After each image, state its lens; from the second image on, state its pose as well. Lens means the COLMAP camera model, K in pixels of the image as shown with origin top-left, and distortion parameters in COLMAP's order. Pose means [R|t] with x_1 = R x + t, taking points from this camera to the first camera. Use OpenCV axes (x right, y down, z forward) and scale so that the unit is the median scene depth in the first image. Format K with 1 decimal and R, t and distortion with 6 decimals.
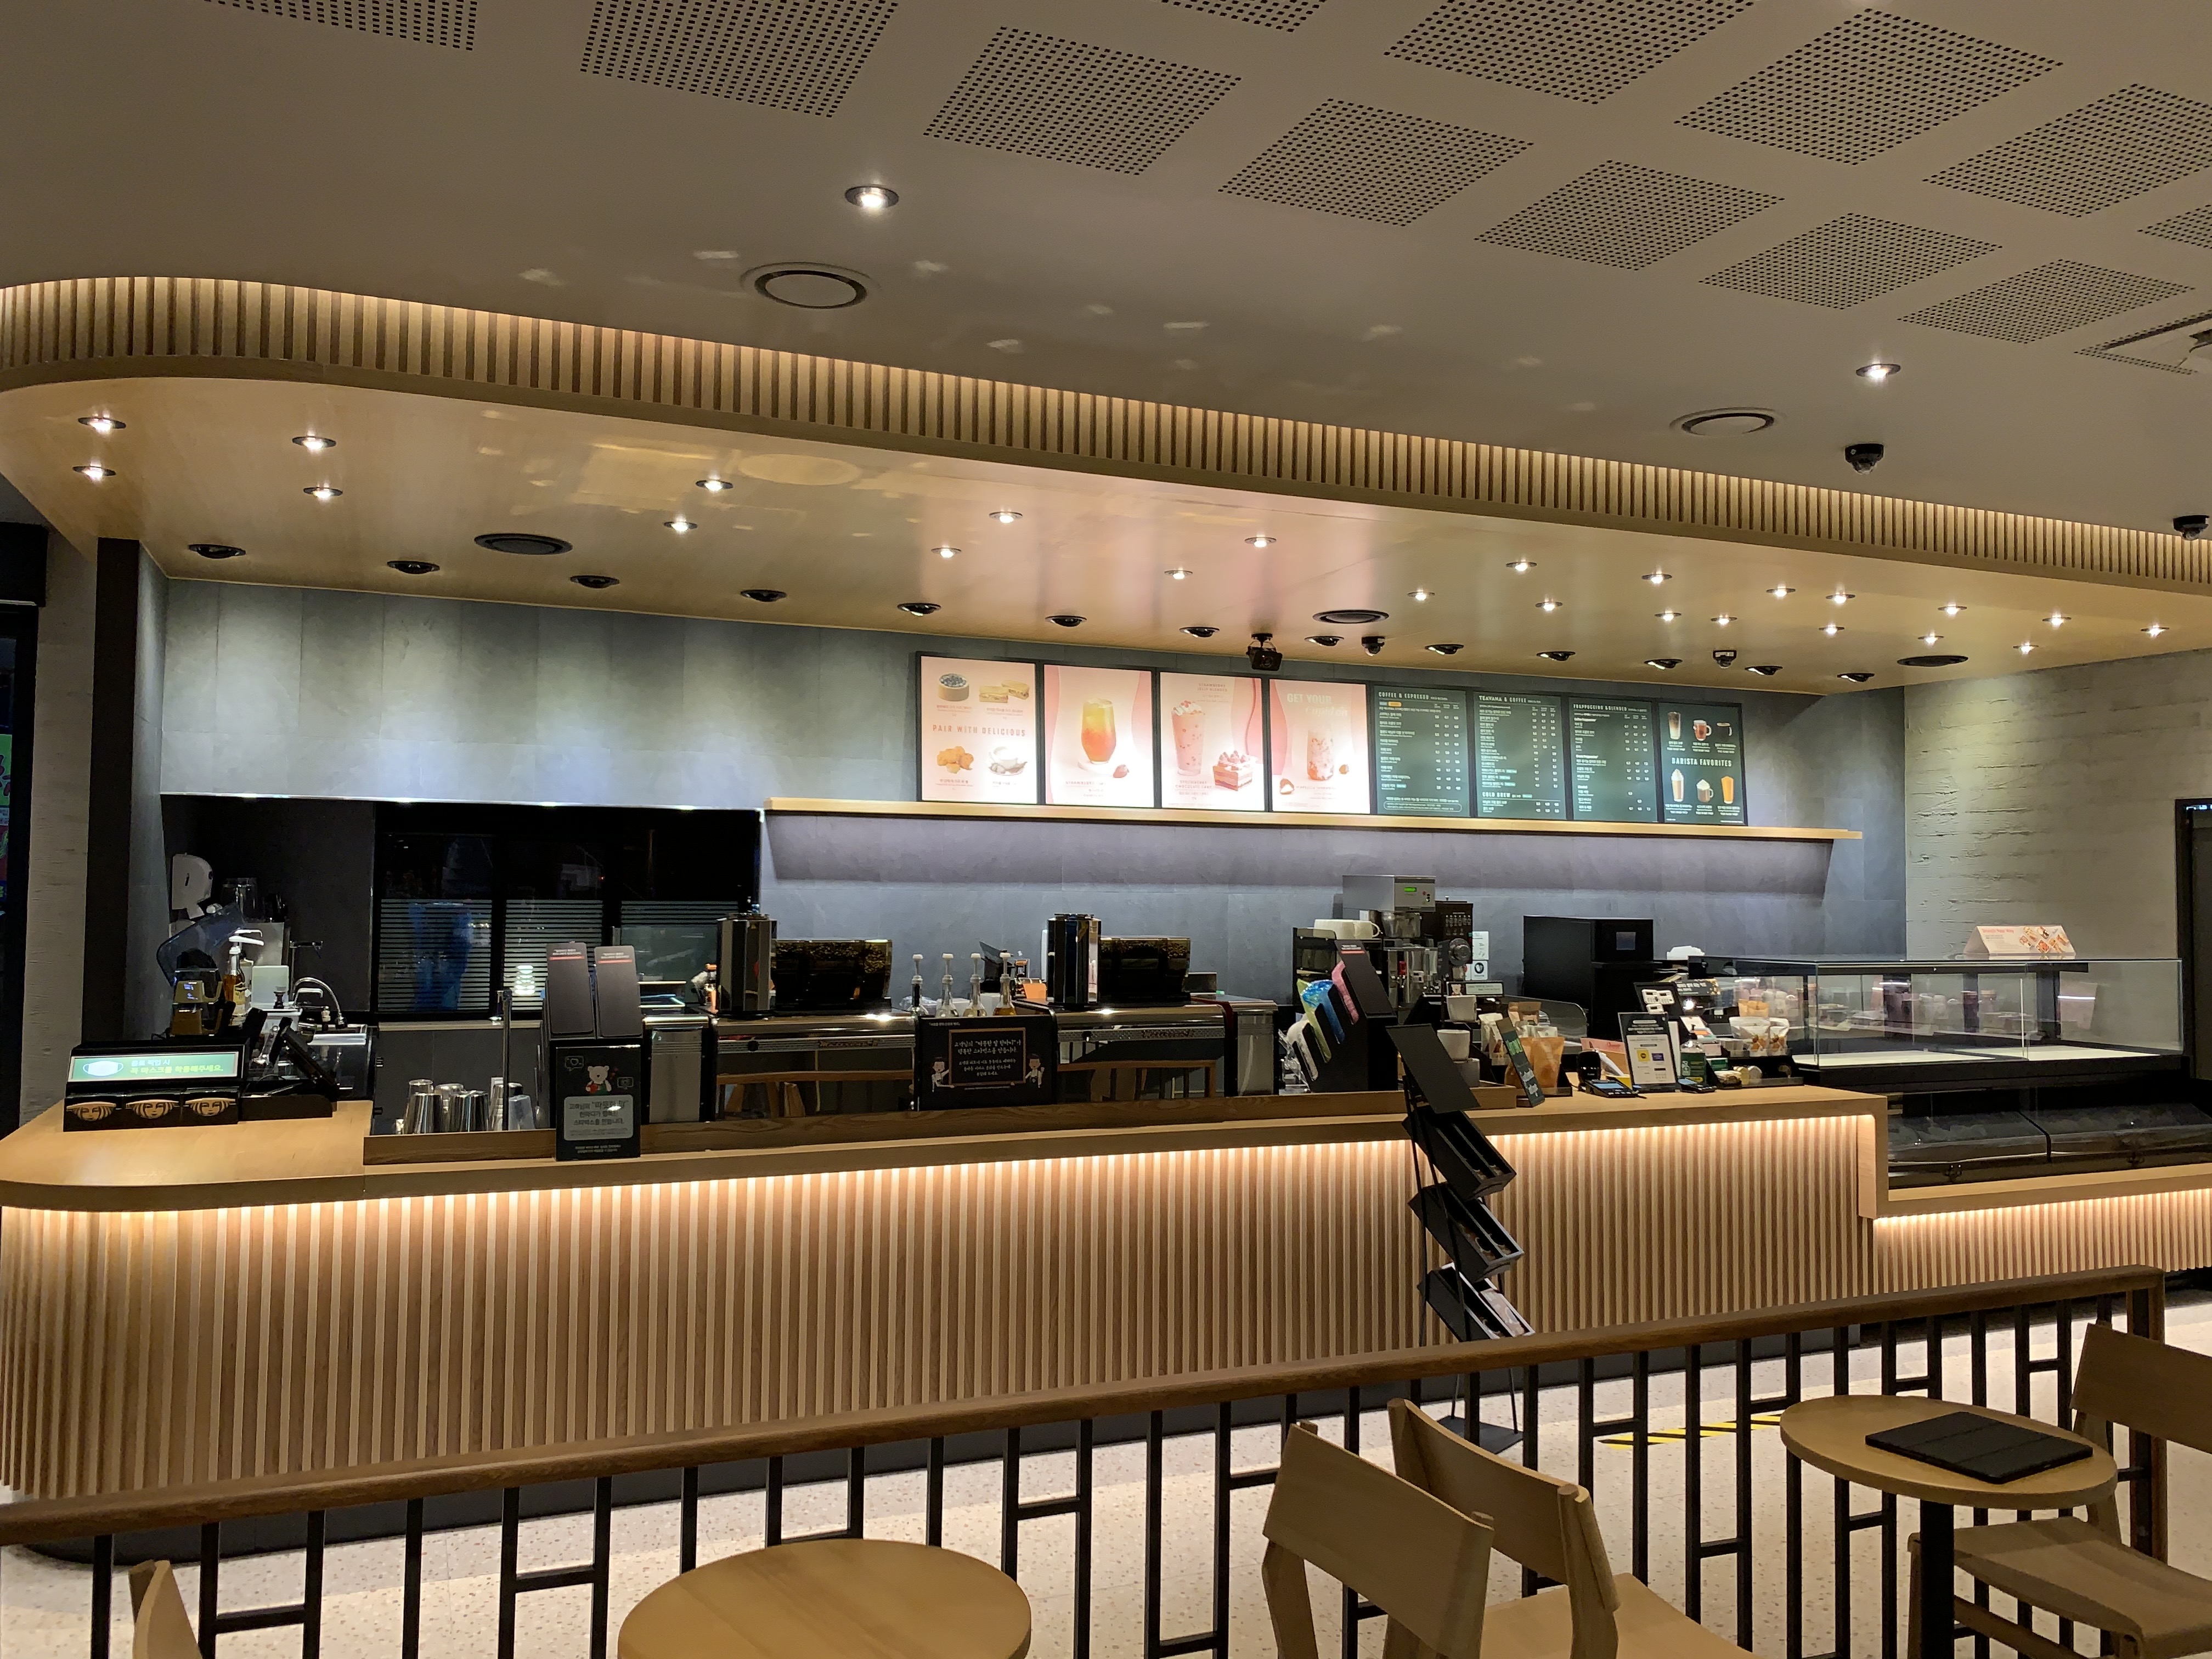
lens RADIAL K [[1685.7, 0, 1066.6], [0, 1685.7, 834.0], [0, 0, 1]] dist [0.036639, -0.048371]
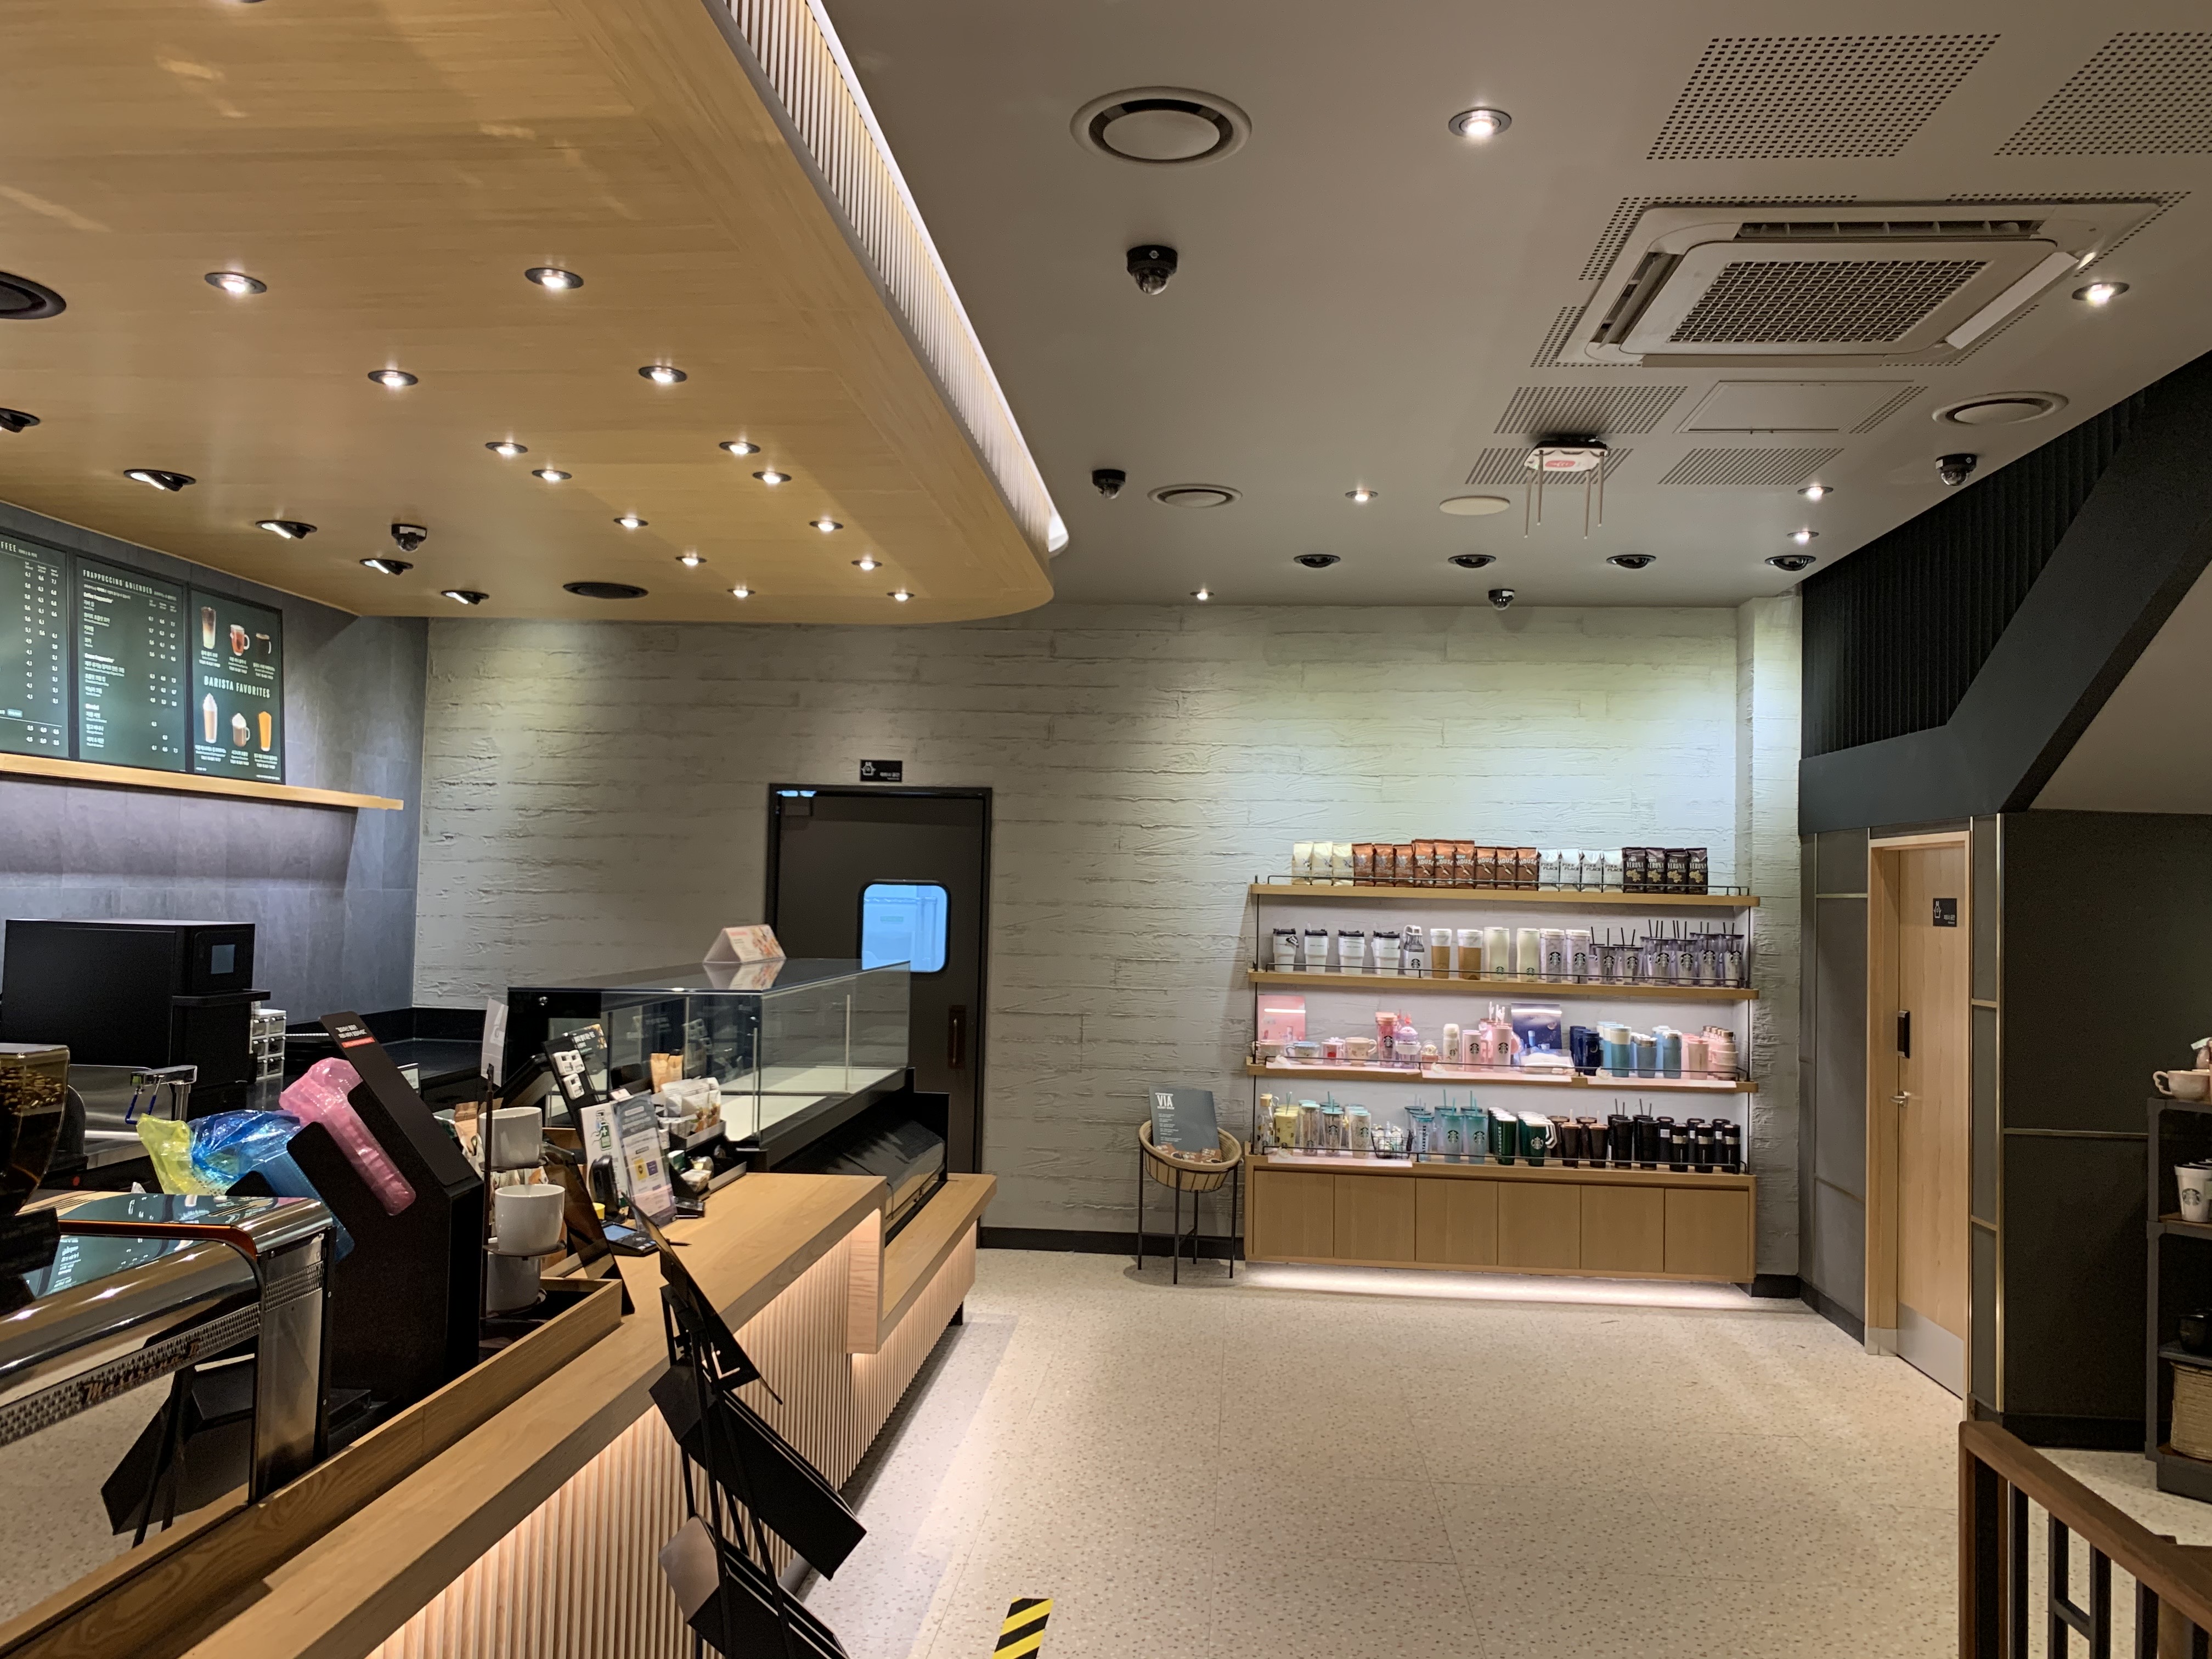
lens RADIAL K [[1685.7, 0, 1098.7], [0, 1685.7, 821.0], [0, 0, 1]] dist [0.036639, -0.048371]
pose [[0.443547, 0.036376, 0.895513, -0.084719], [-0.043868, 0.998860, -0.018847, 0.009436], [-0.895177, -0.030925, 0.444637, 0.413784]]
